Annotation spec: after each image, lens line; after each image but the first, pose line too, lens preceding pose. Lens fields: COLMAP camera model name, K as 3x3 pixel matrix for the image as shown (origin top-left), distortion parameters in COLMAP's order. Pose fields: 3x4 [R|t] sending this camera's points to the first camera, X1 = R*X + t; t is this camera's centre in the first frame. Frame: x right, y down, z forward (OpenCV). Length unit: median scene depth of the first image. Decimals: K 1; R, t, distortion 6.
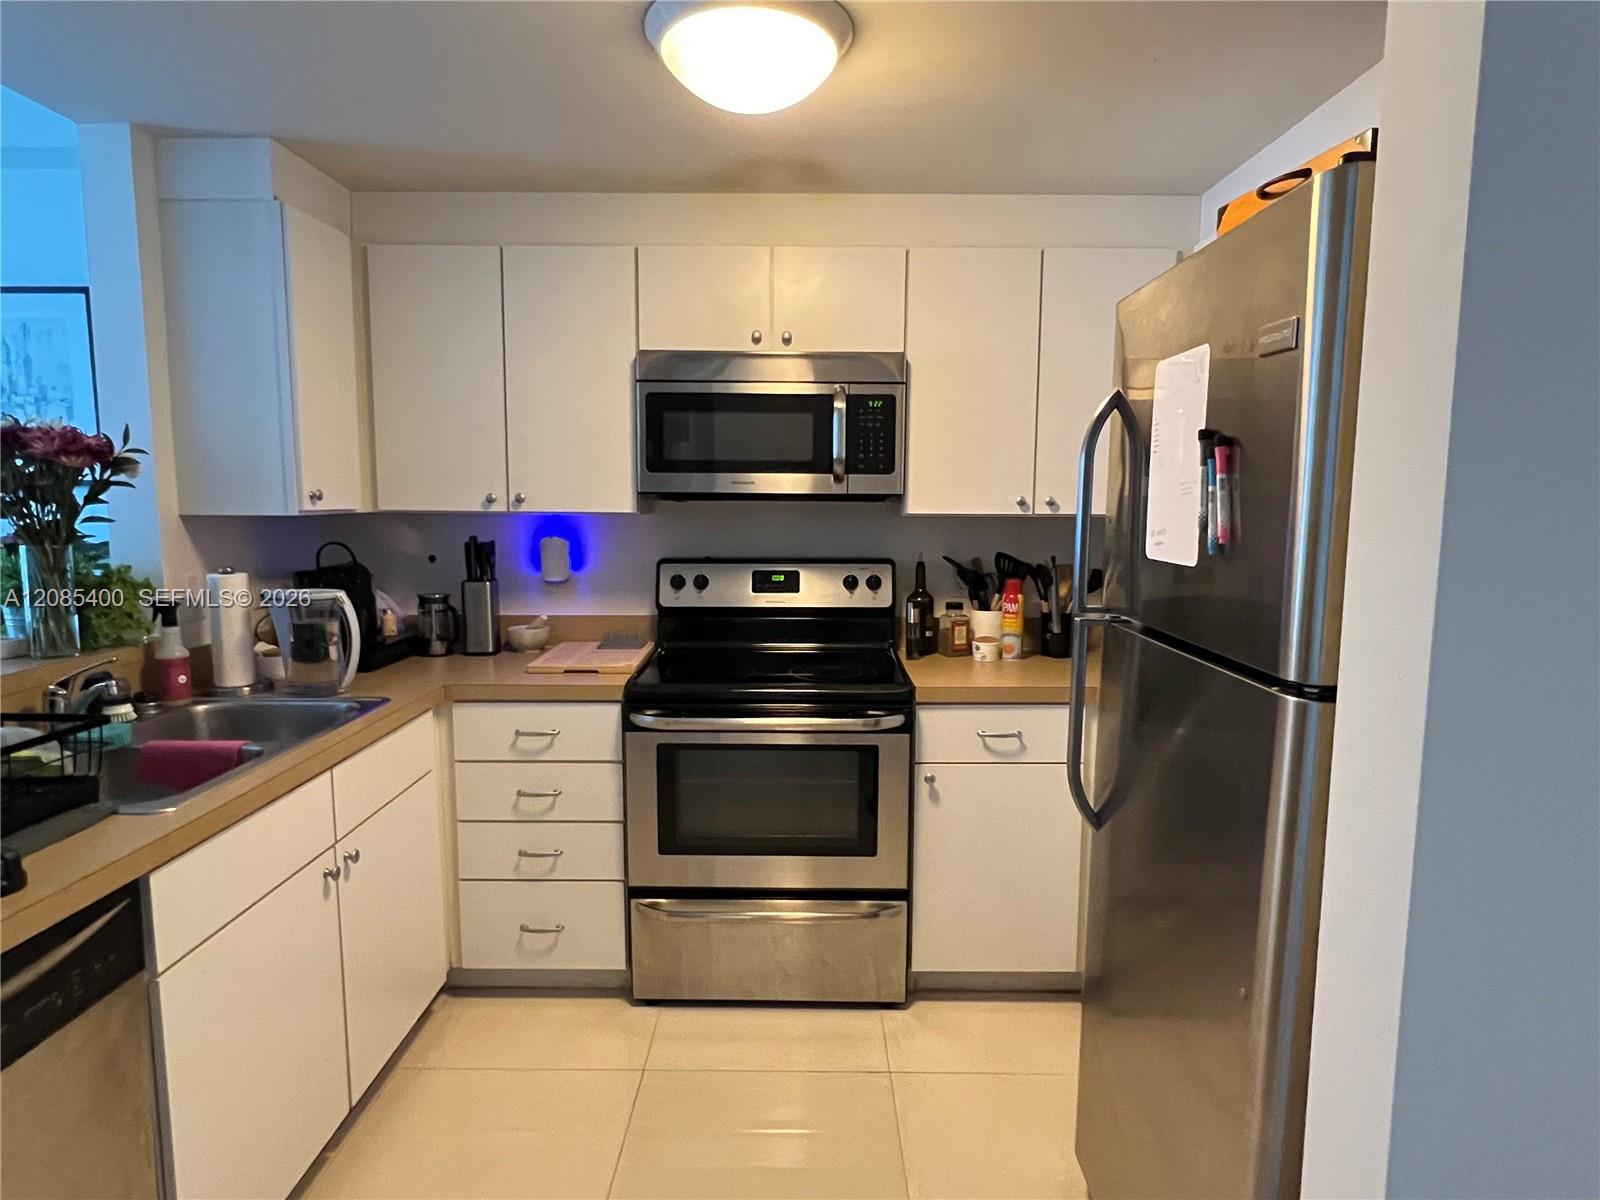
lens RADIAL K [[944.8, 0, 800.0], [0, 944.8, 600.0], [0, 0, 1]] dist [-0.001994, -0.000315]
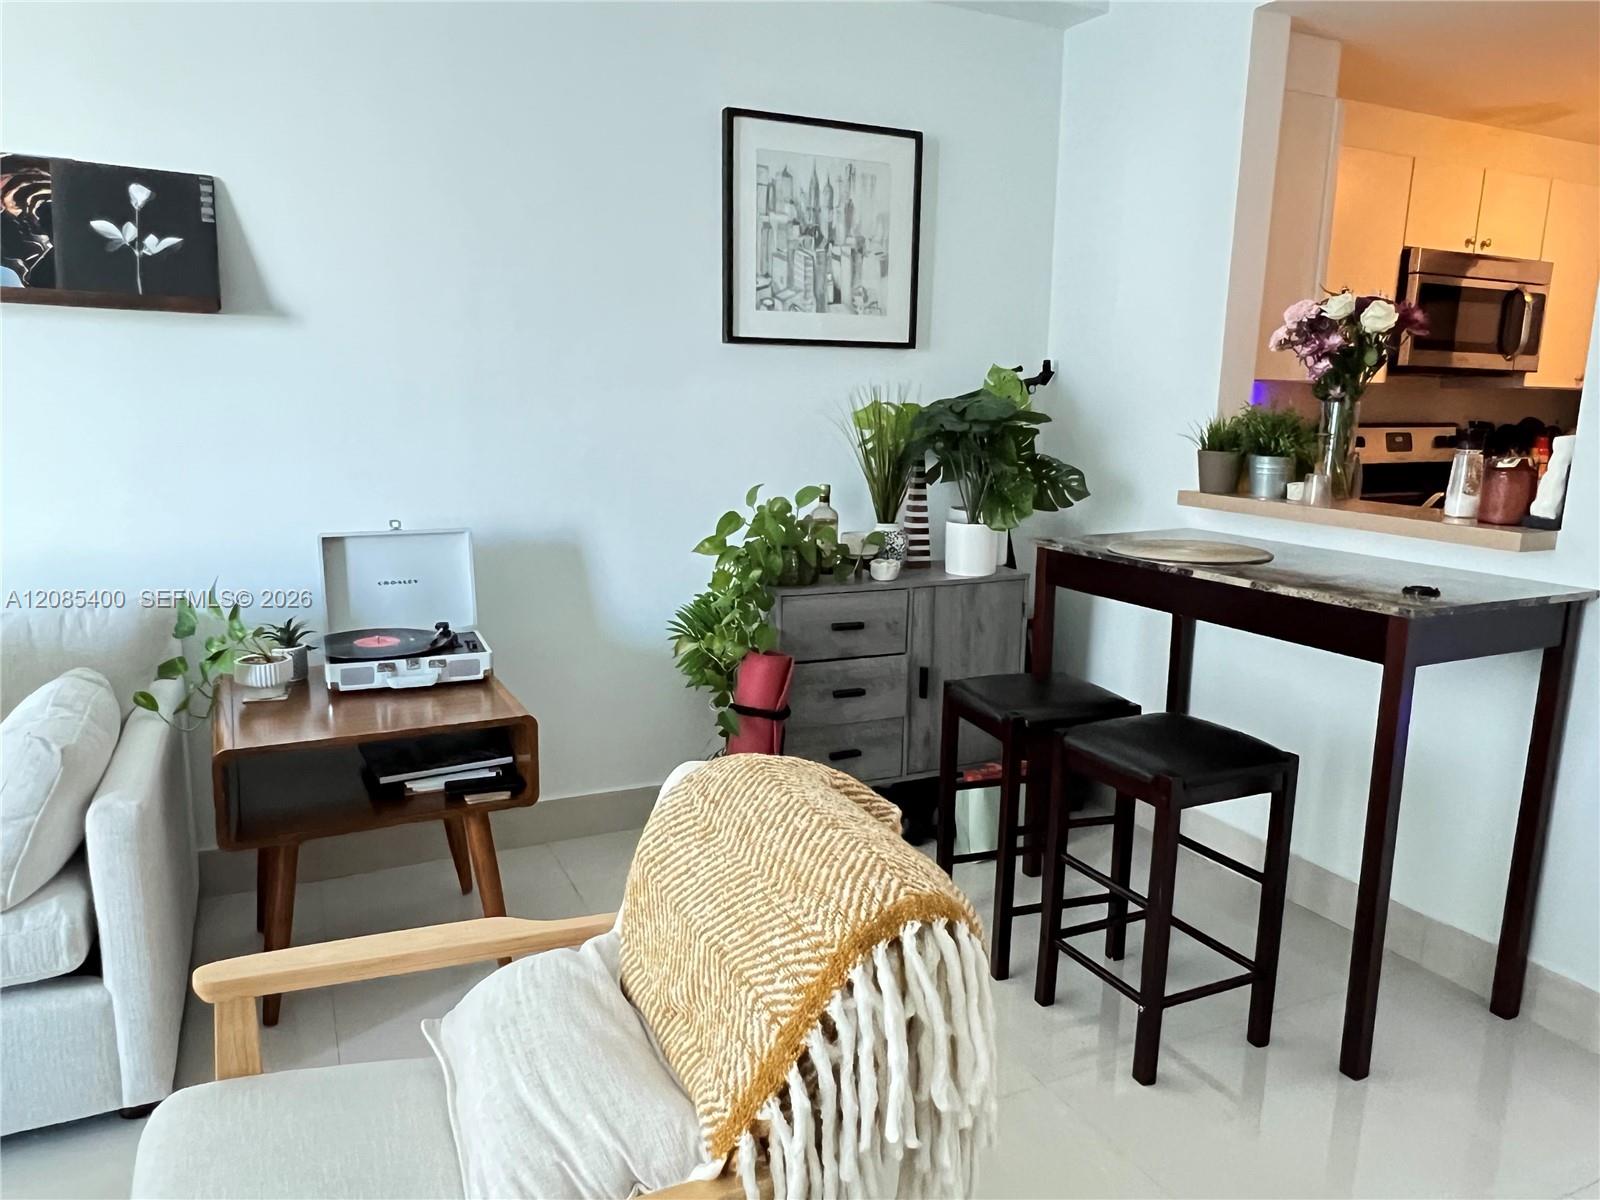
lens RADIAL K [[1103.8, 0, 800.0], [0, 1103.8, 600.0], [0, 0, 1]] dist [0.002274, -0.000336]
pose [[0.900041, -0.072000, 0.429816, -1.353351], [0.036794, 0.995291, 0.089676, 0.027002], [-0.434249, -0.064897, 0.898452, 0.036653]]
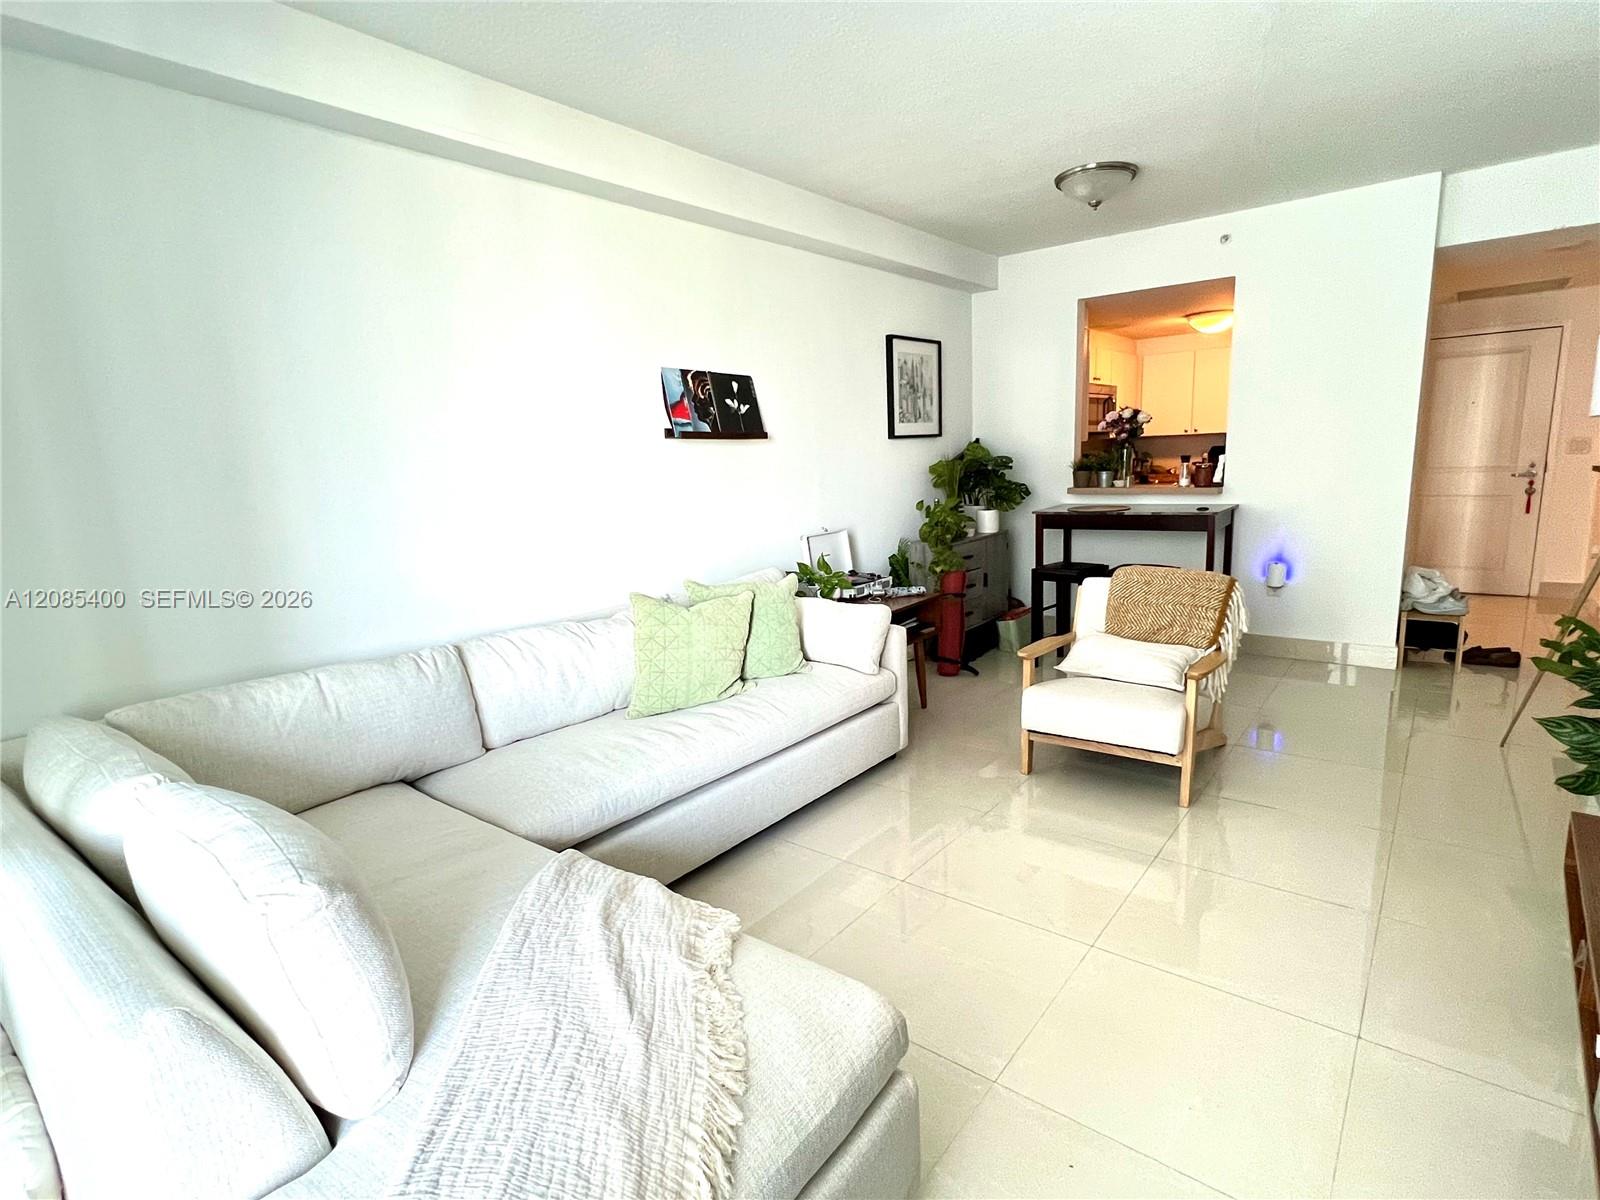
lens RADIAL K [[796.3, 0, 800.0], [0, 796.3, 600.0], [0, 0, 1]] dist [-0.002066, -0.000086]
pose [[0.623547, -0.178915, 0.761038, -2.389362], [0.136579, 0.983421, 0.119291, -0.017259], [-0.769763, 0.029558, 0.637645, 0.119467]]
